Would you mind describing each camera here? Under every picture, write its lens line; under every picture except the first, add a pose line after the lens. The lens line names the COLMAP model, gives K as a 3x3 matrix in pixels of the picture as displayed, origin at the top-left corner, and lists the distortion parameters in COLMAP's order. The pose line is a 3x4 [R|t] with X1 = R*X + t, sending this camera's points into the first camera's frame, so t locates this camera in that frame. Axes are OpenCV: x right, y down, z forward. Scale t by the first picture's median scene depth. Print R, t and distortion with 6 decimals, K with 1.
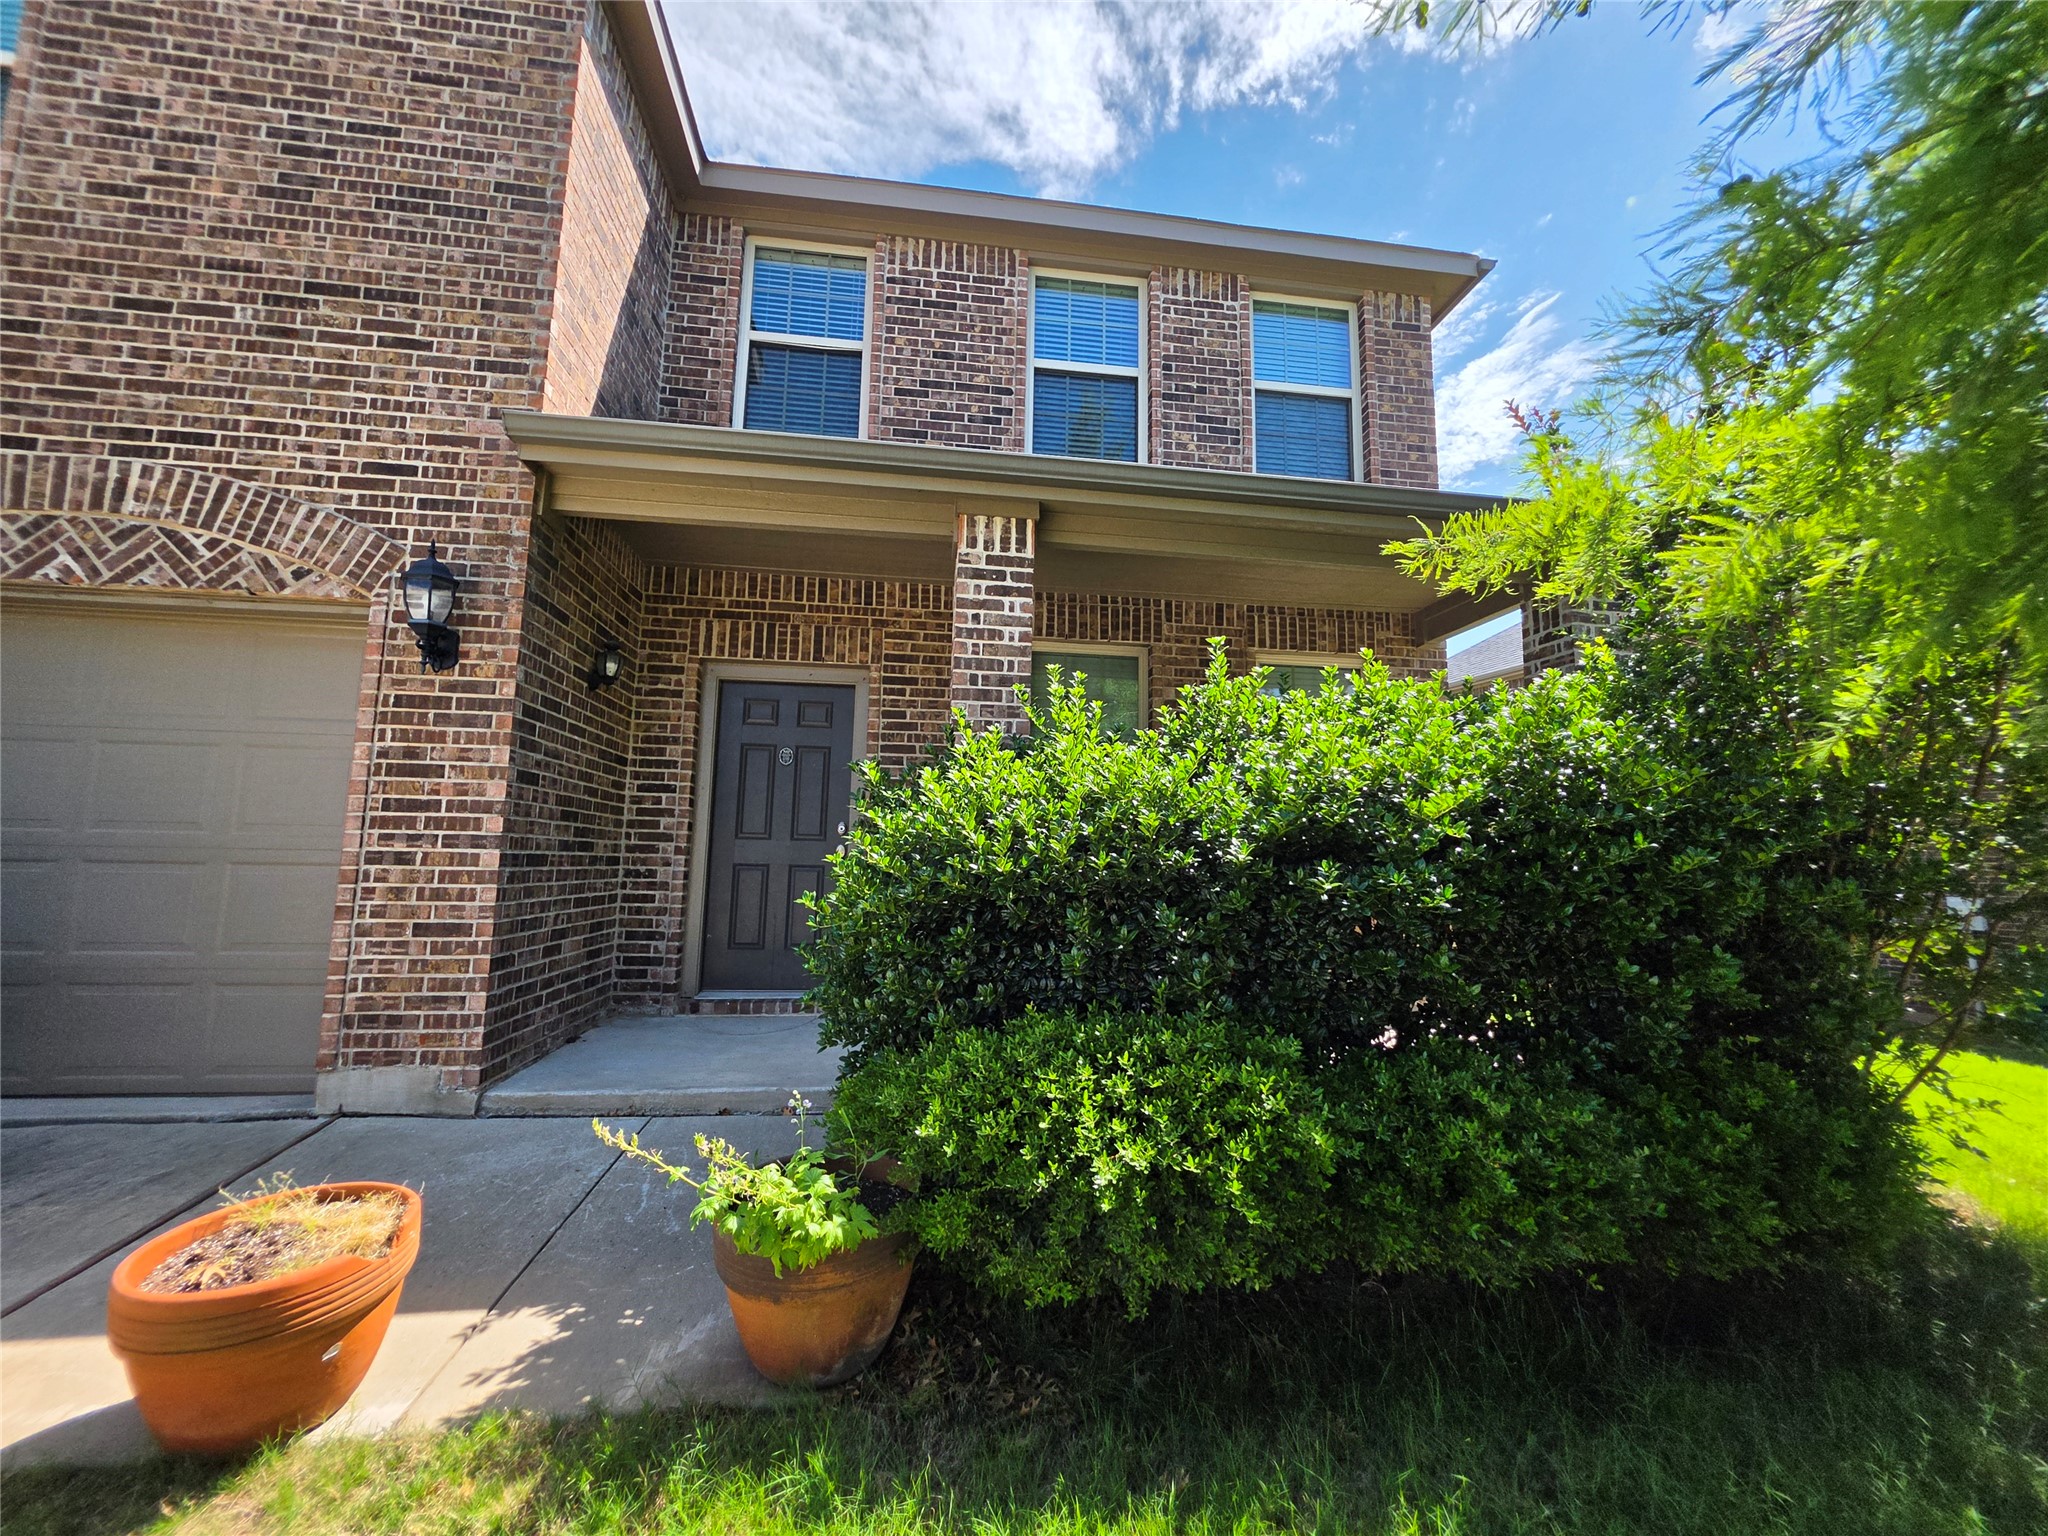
lens RADIAL K [[830.5, 0, 1019.9], [0, 830.5, 764.6], [0, 0, 1]] dist [-0.008864, 0.002830]
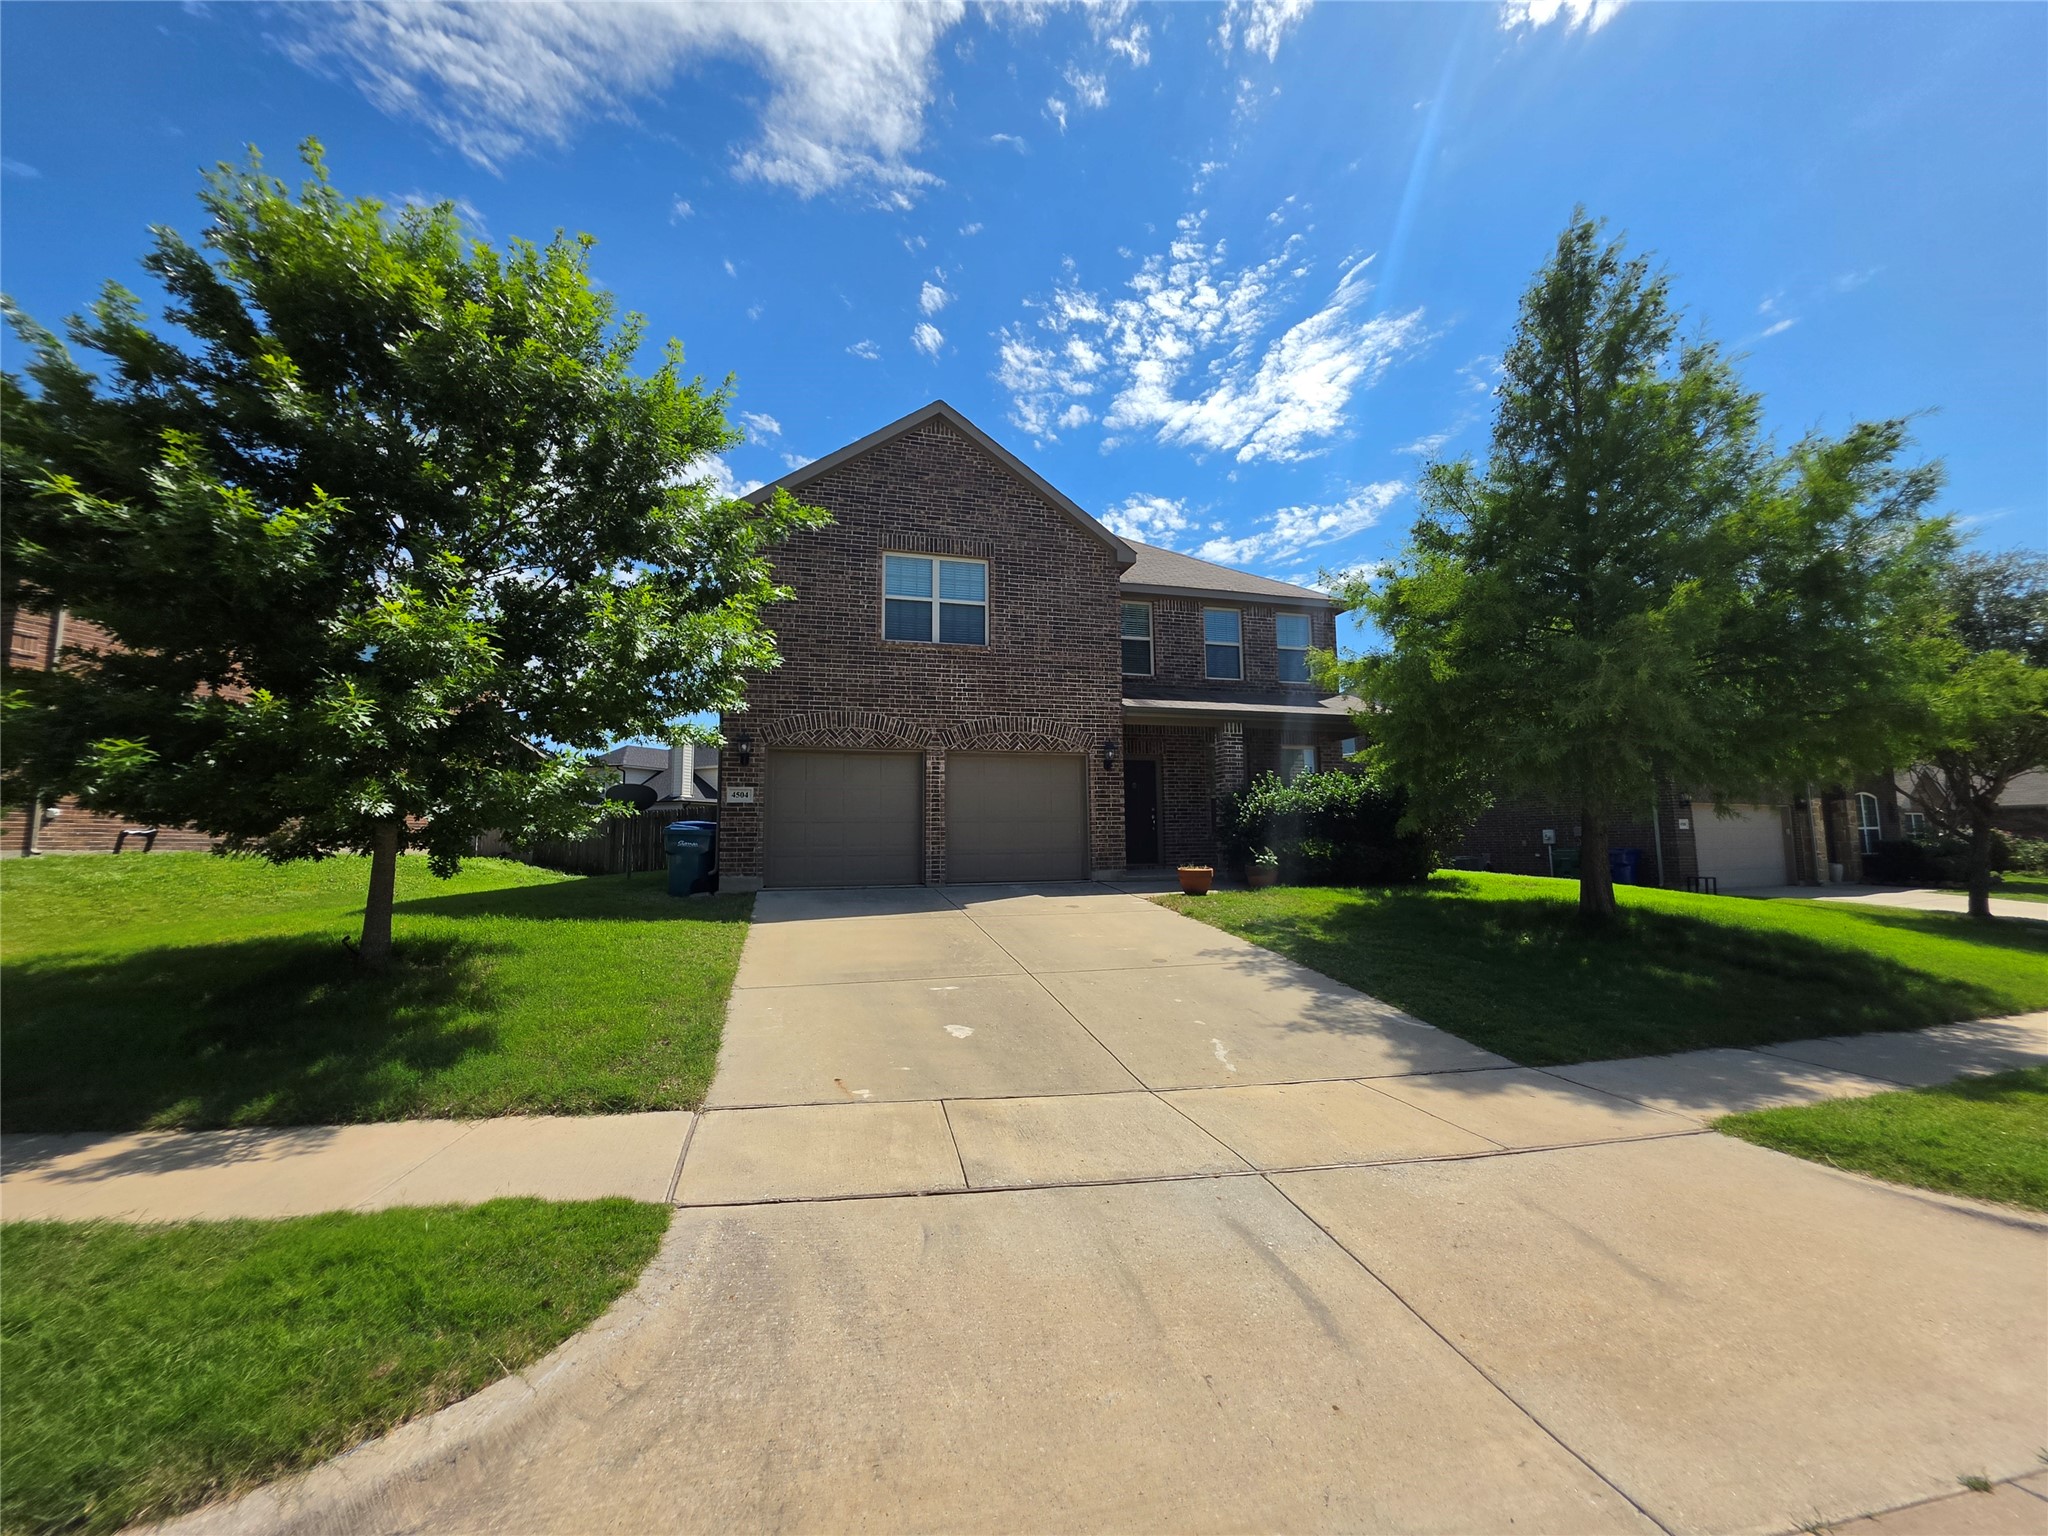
lens RADIAL K [[830.5, 0, 1022.9], [0, 830.5, 766.9], [0, 0, 1]] dist [-0.008864, 0.002830]
pose [[0.988373, -0.016673, 0.151133, -1.653511], [0.011954, 0.999414, 0.032077, -0.256344], [-0.151579, -0.029897, 0.987993, -2.741372]]
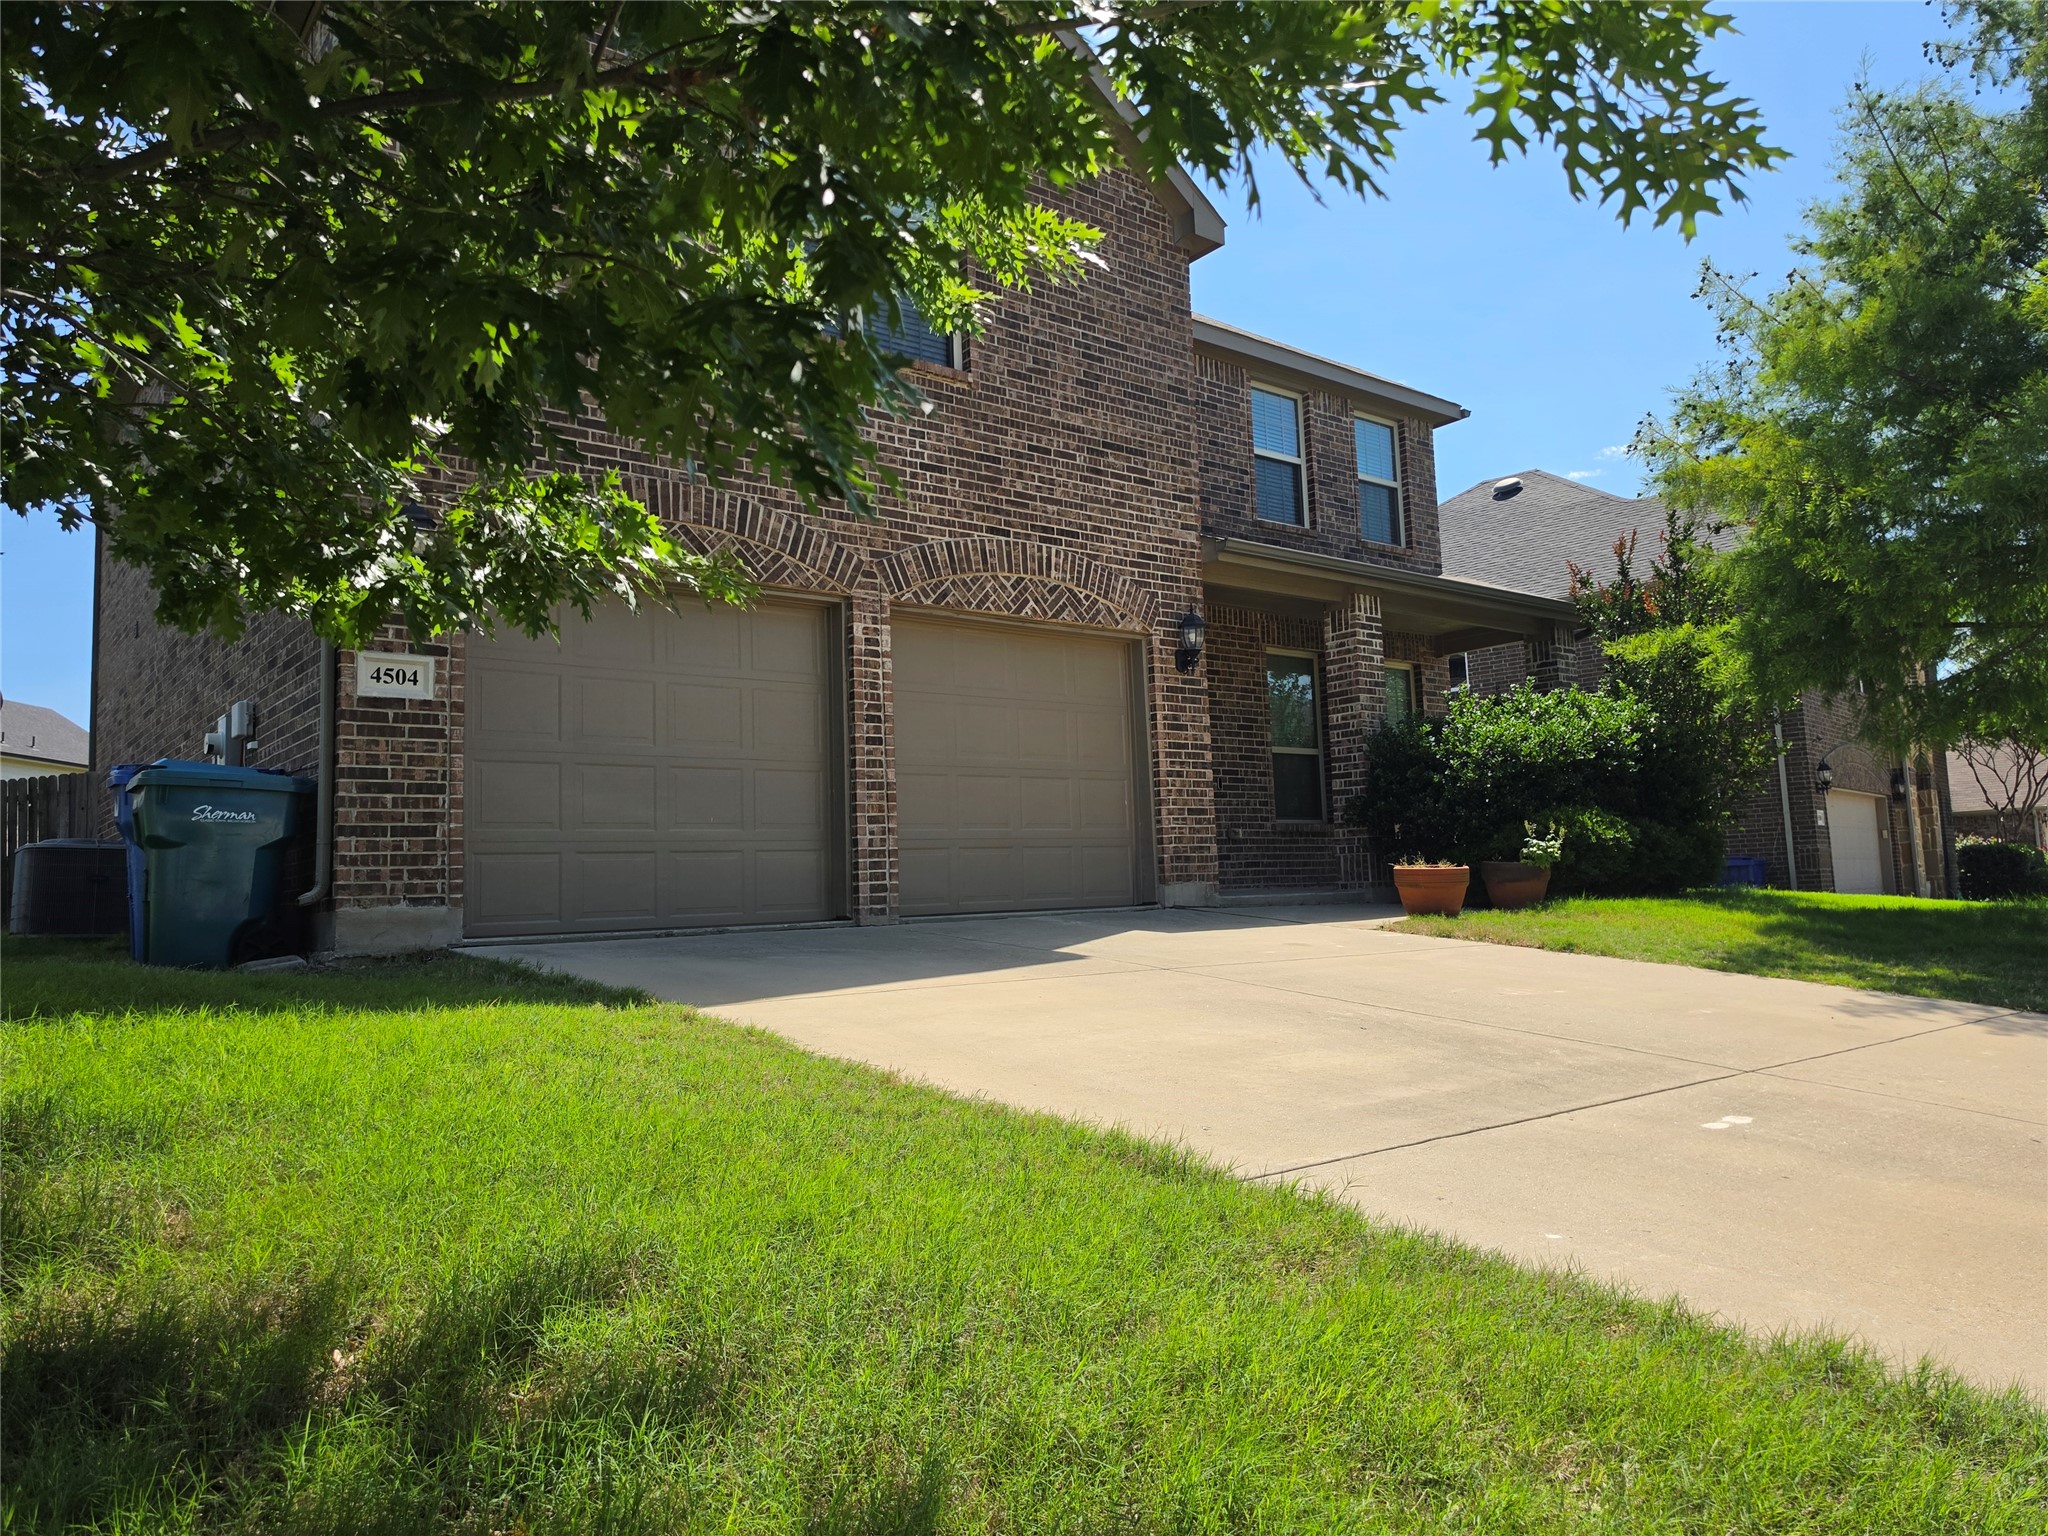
lens RADIAL K [[1391.9, 0, 1025.0], [0, 1391.9, 764.5], [0, 0, 1]] dist [0.069413, -0.004168]
pose [[0.853795, -0.002295, 0.520605, -2.568239], [-0.010412, 0.999715, 0.021482, 0.026350], [-0.520506, -0.023762, 0.853527, -1.438219]]
